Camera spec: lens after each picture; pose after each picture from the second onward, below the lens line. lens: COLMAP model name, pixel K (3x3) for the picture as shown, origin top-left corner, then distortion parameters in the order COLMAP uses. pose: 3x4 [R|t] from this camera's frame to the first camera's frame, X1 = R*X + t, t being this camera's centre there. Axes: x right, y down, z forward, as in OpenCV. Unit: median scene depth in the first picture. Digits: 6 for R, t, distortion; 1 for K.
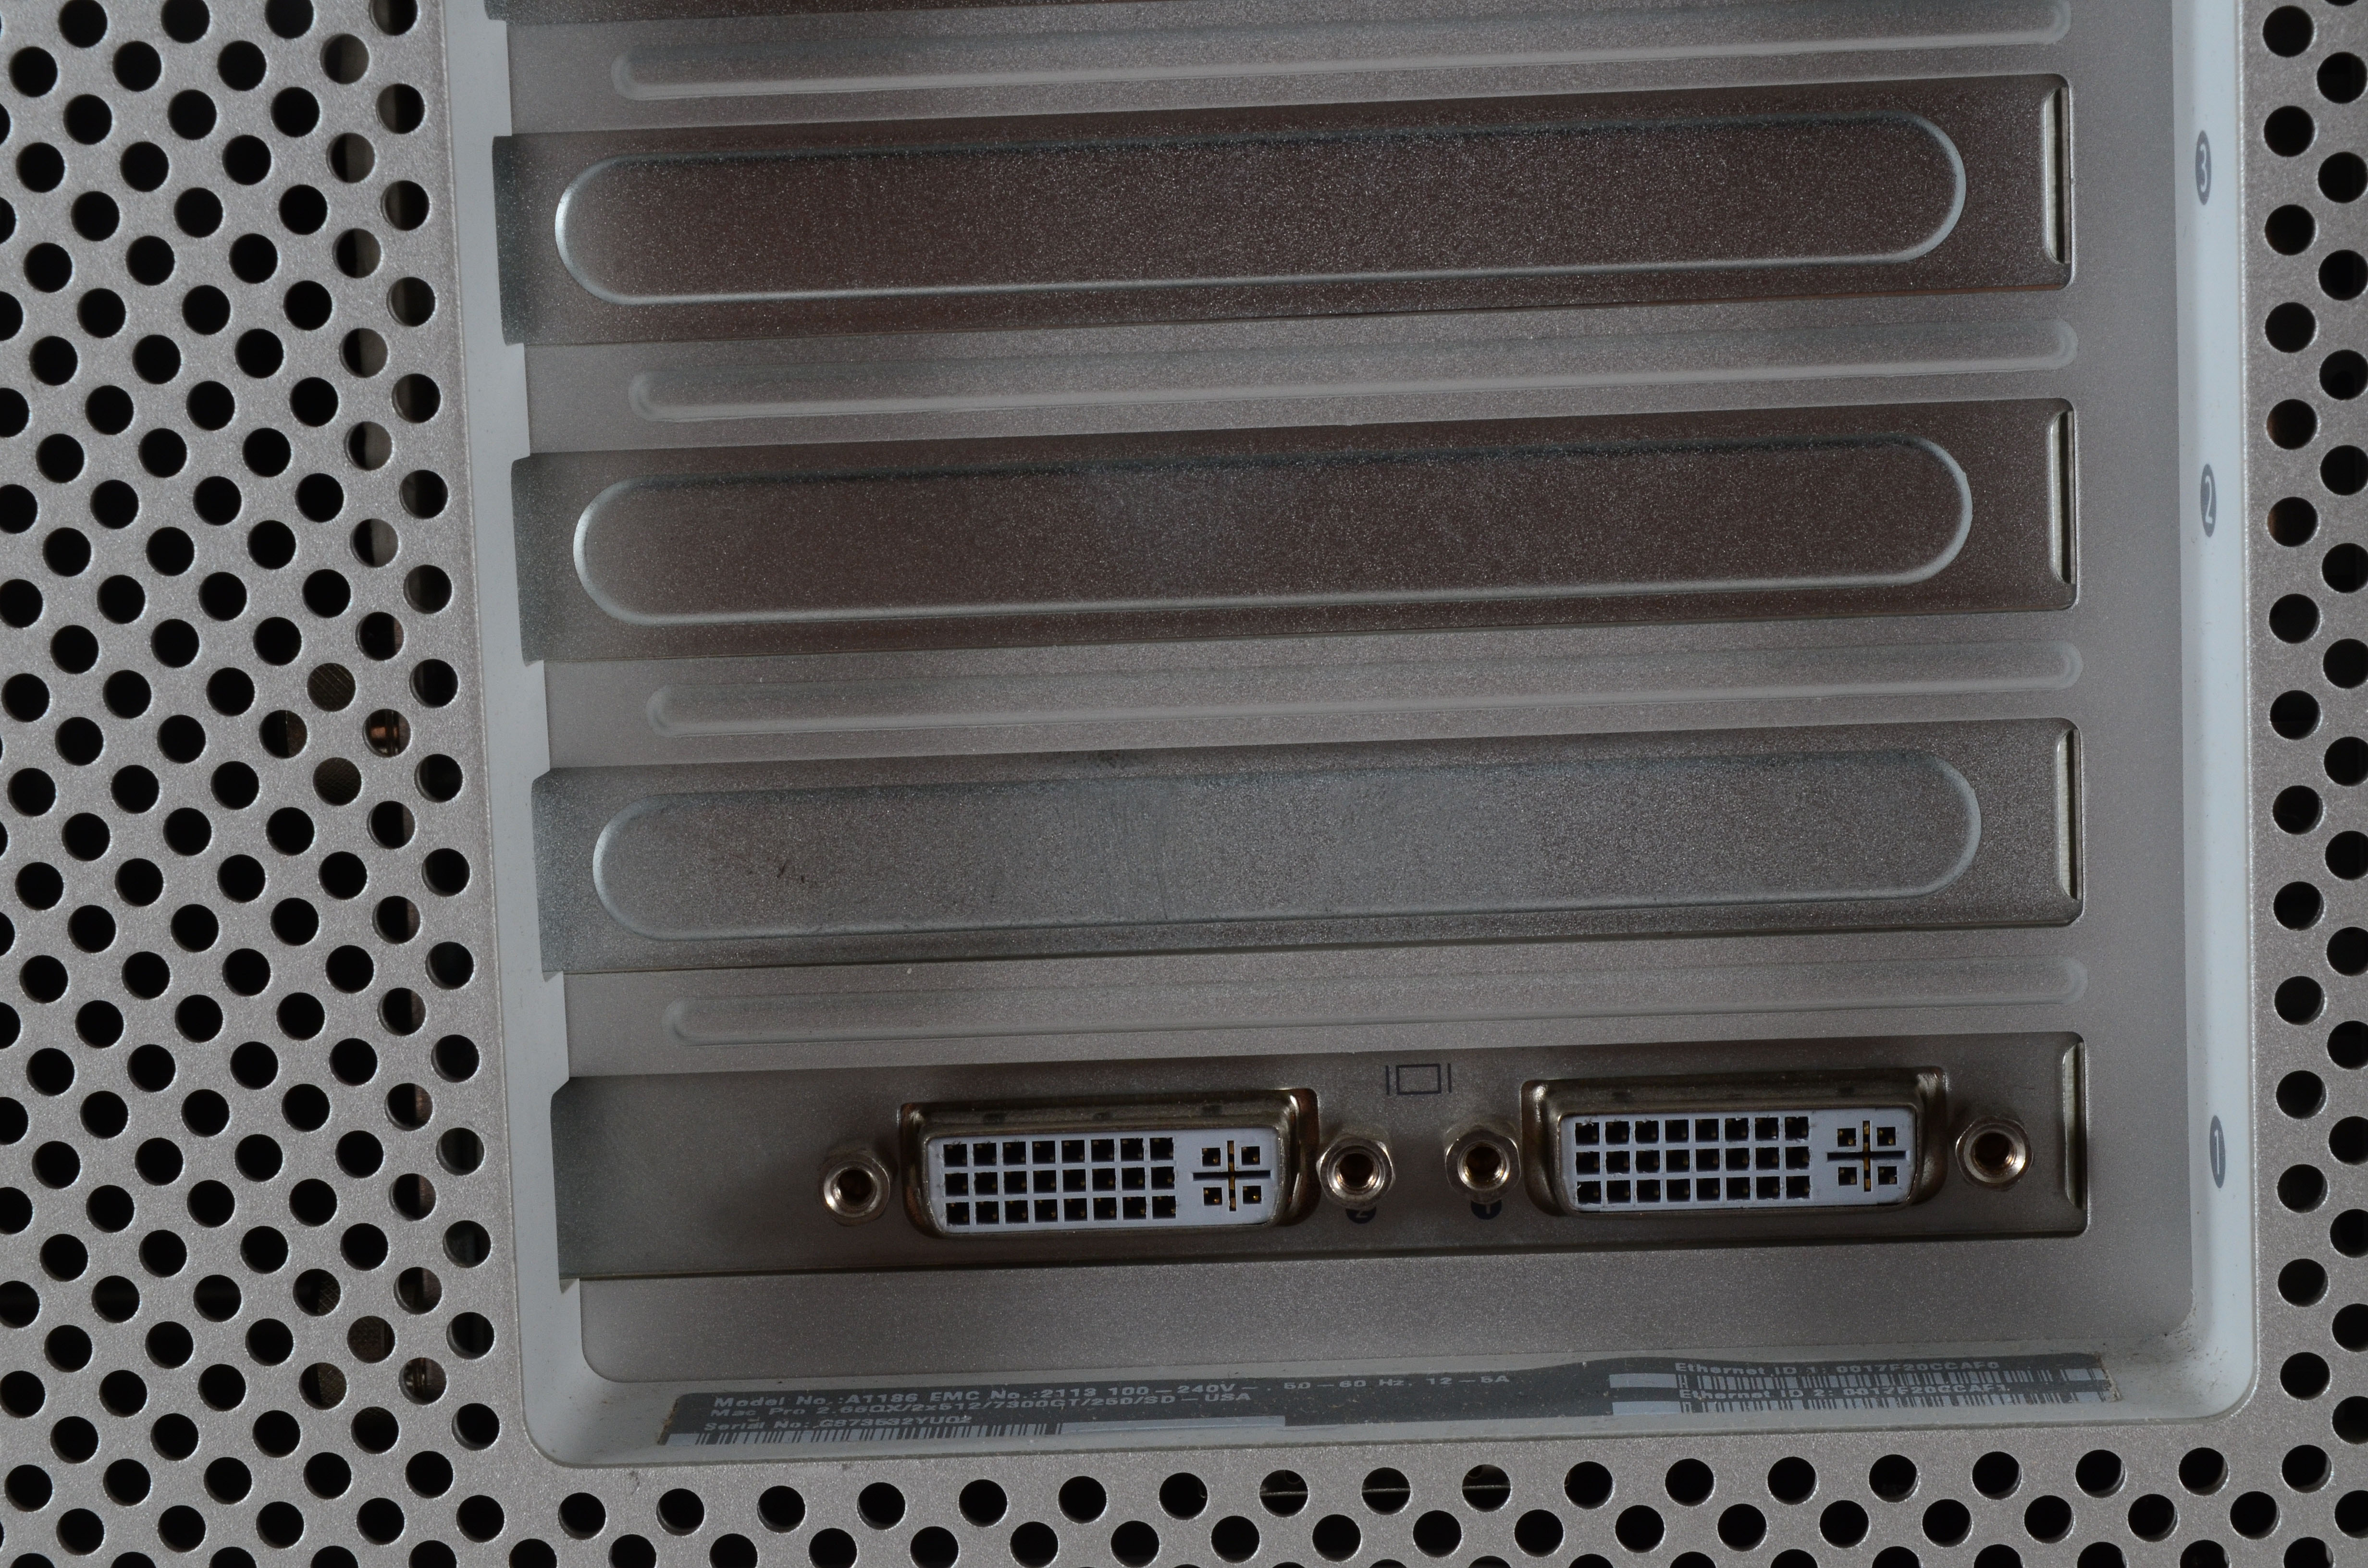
lens RADIAL K [[5694.5, 0, 1191.3], [0, 5694.5, 786.2], [0, 0, 1]] dist [0.049082, 0.000000]
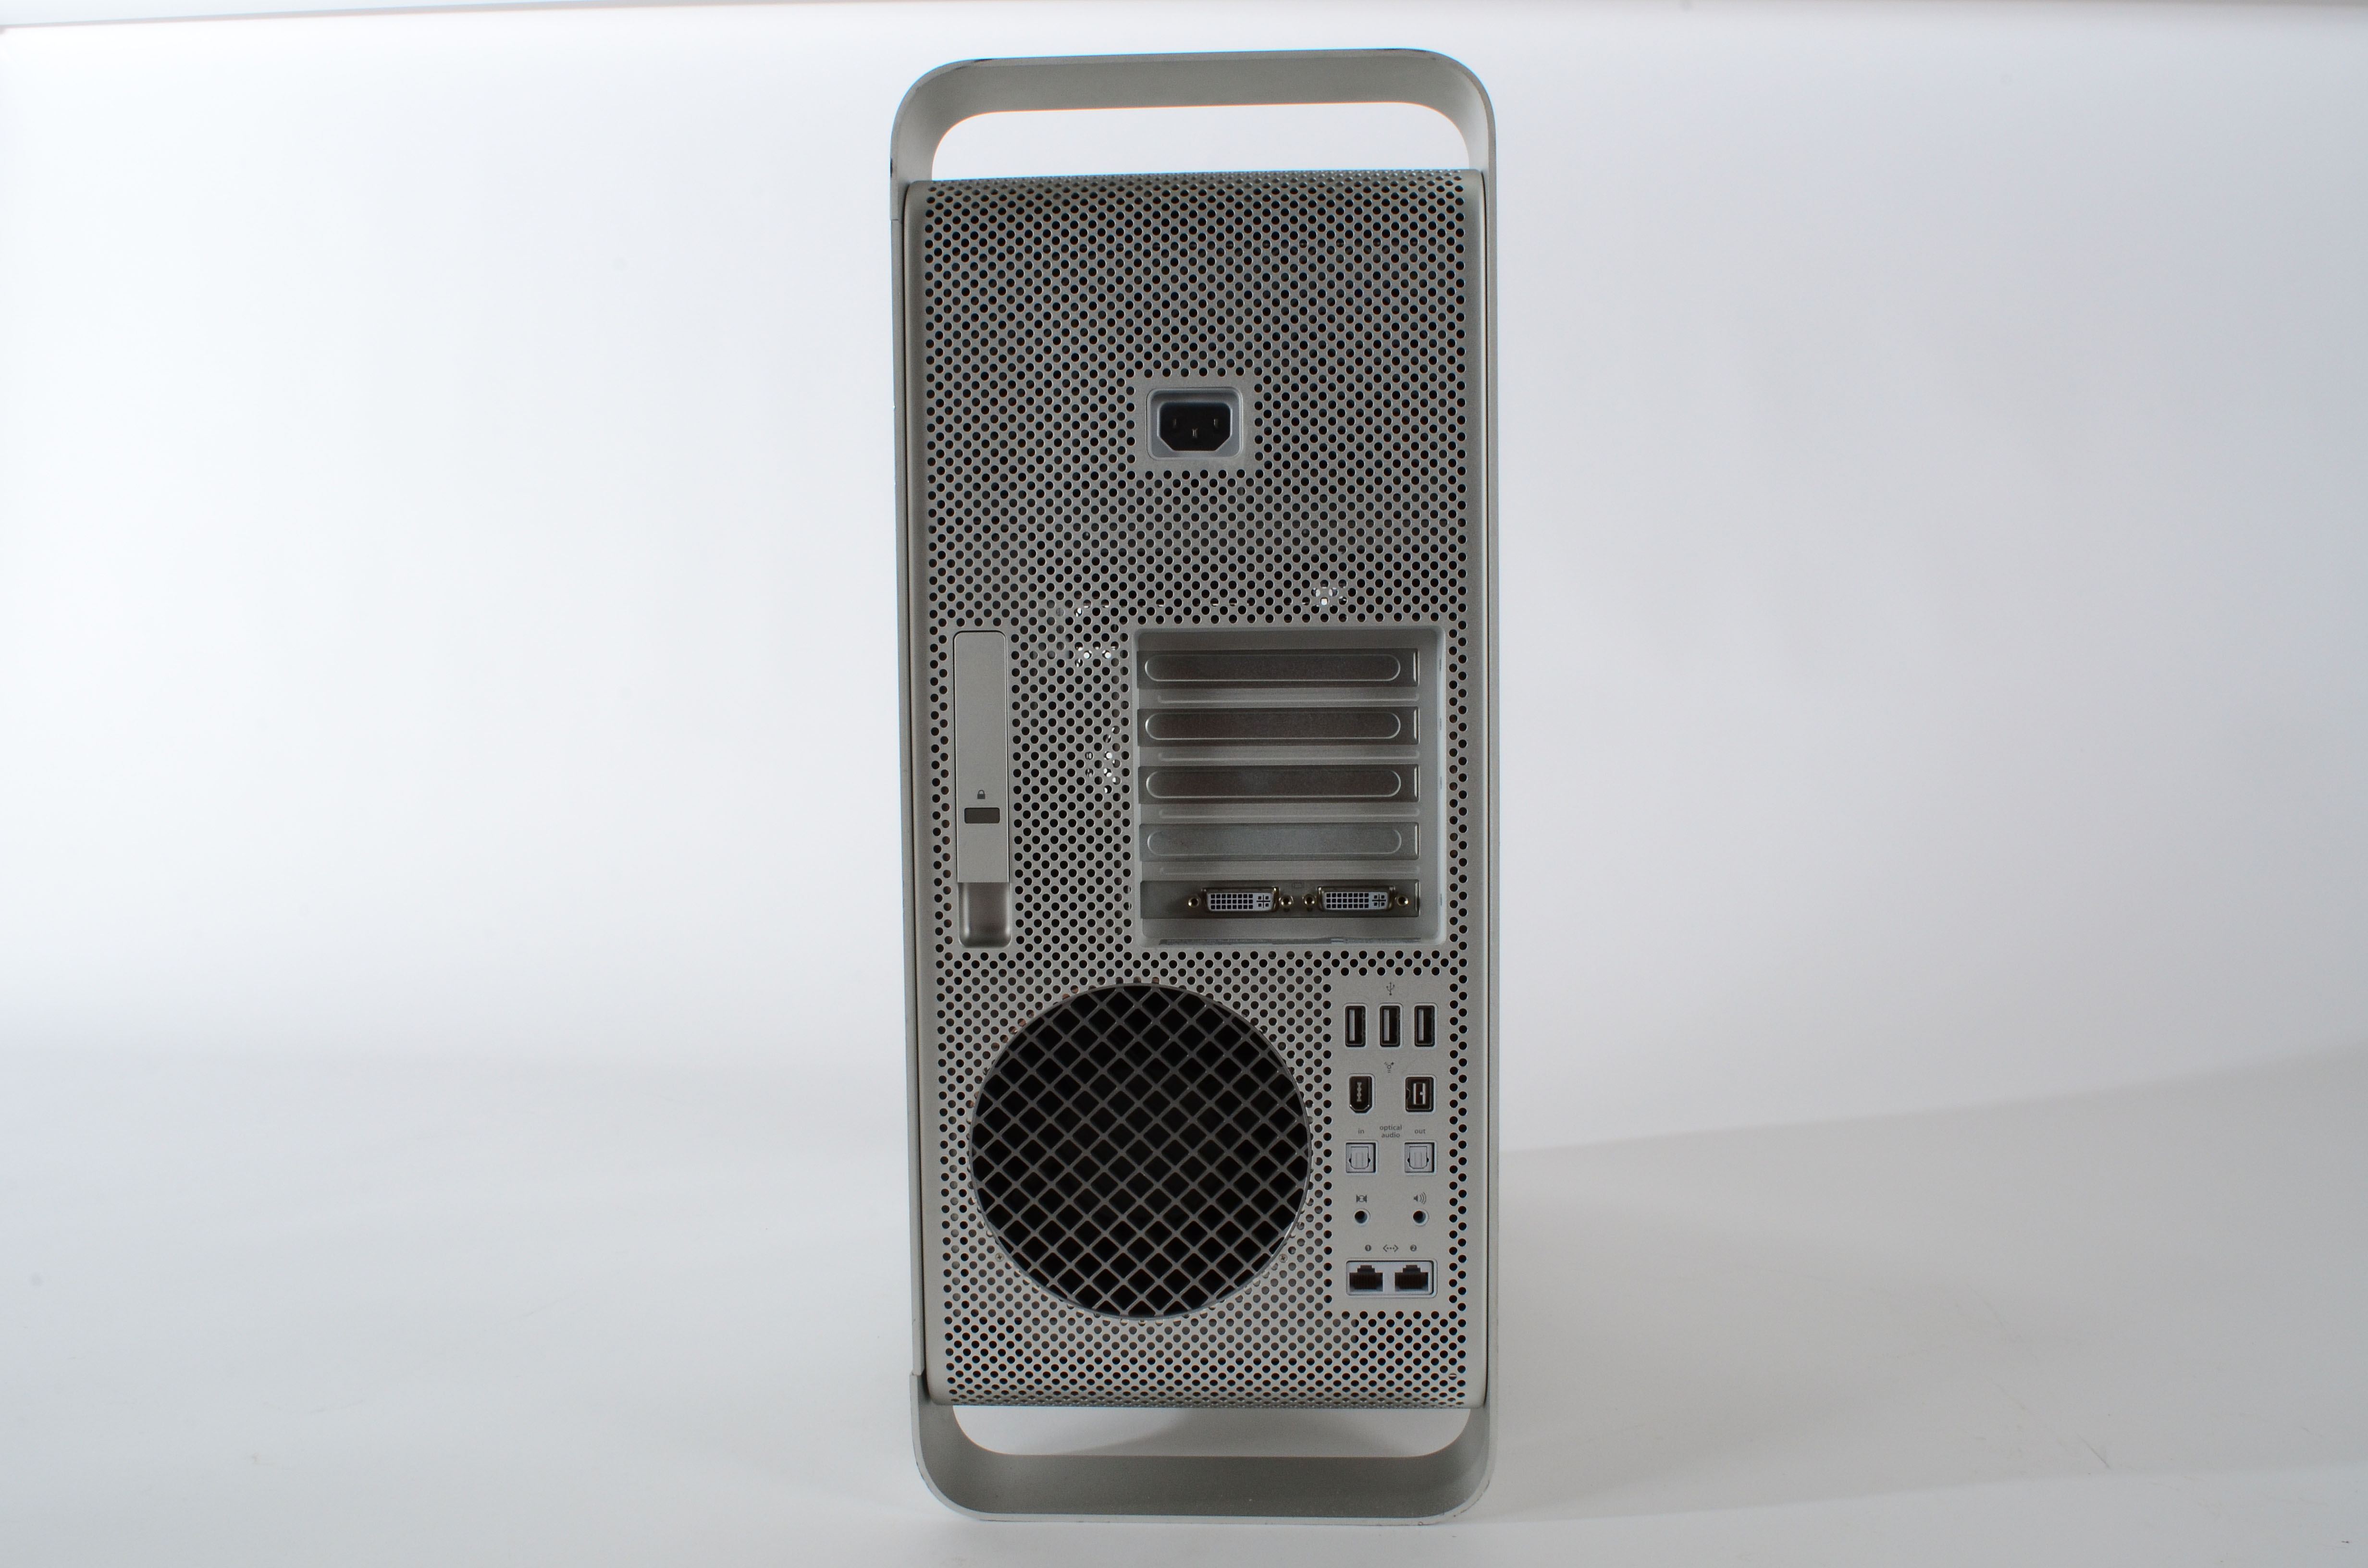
lens RADIAL K [[2057.0, 0, 1186.1], [0, 2057.0, 787.6], [0, 0, 1]] dist [-0.014034, -0.002311]
pose [[0.999532, 0.029216, -0.009093, -0.052875], [-0.029674, 0.998032, -0.055248, 0.071494], [0.007461, 0.055492, 0.998431, -0.989758]]
